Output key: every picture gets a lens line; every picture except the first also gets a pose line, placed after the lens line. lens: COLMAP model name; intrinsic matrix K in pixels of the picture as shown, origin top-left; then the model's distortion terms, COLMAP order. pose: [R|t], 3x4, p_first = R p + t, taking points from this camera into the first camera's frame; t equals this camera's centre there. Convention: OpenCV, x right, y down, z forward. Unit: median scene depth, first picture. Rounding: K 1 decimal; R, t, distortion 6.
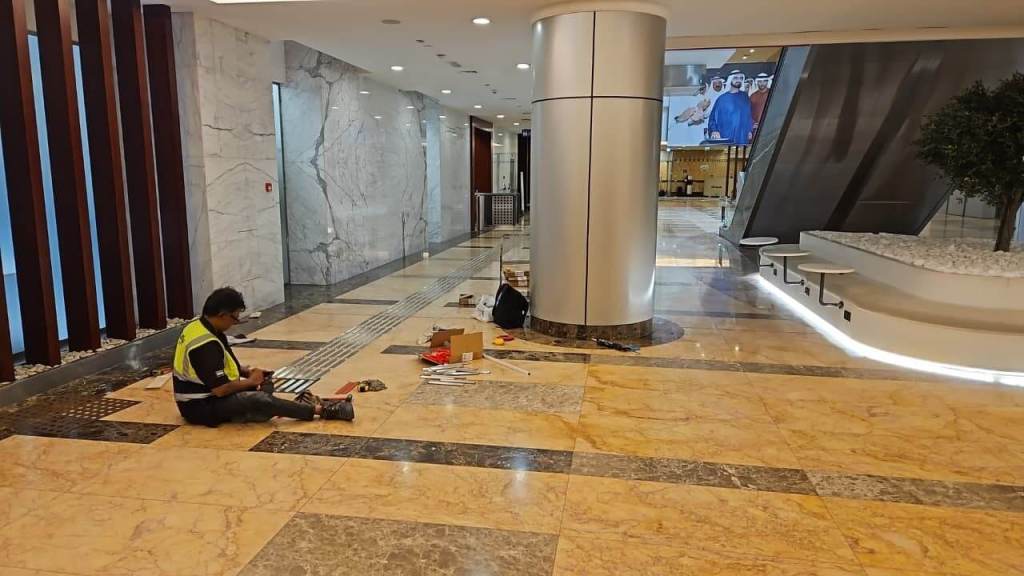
lens RADIAL K [[683.1, 0, 502.5], [0, 683.1, 286.0], [0, 0, 1]] dist [0.081350, -0.076122]
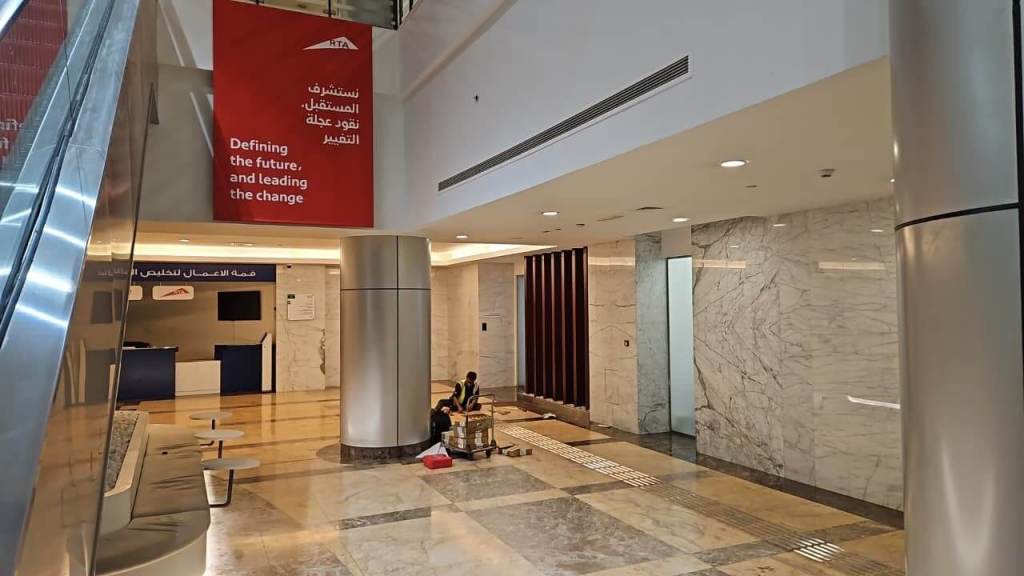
lens RADIAL K [[683.1, 0, 512.9], [0, 683.1, 287.0], [0, 0, 1]] dist [0.081350, -0.076122]
pose [[-0.820938, -0.010230, -0.570926, 0.826669], [-0.086403, 0.990552, 0.106491, -0.501119], [0.564443, 0.136752, -0.814066, 2.596199]]
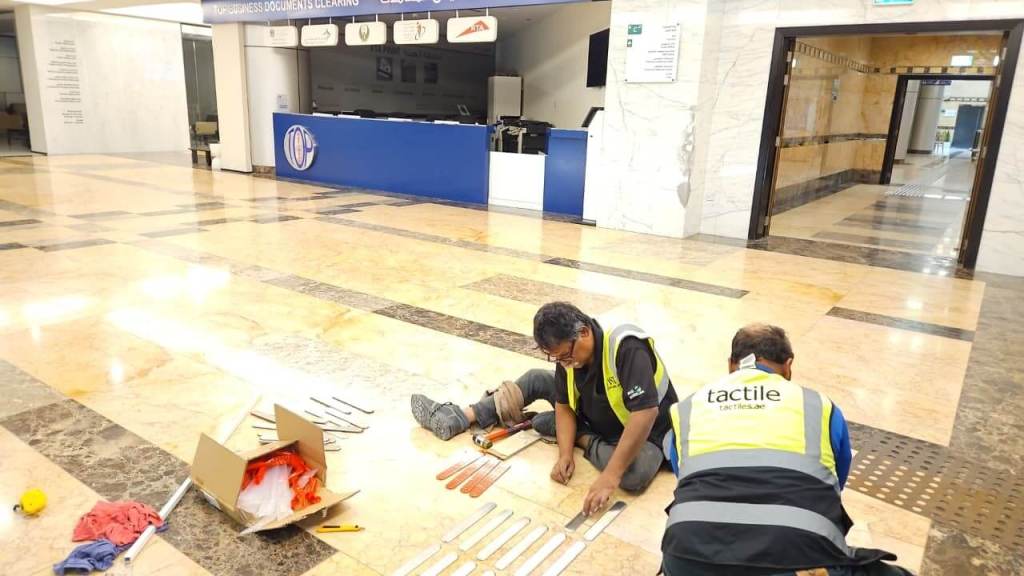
lens RADIAL K [[683.1, 0, 508.4], [0, 683.1, 281.9], [0, 0, 1]] dist [0.081350, -0.076122]
pose [[-0.899844, -0.141204, 0.412725, -0.390765], [0.033310, 0.921153, 0.387773, -0.171362], [-0.434938, 0.362683, -0.824190, 1.212403]]
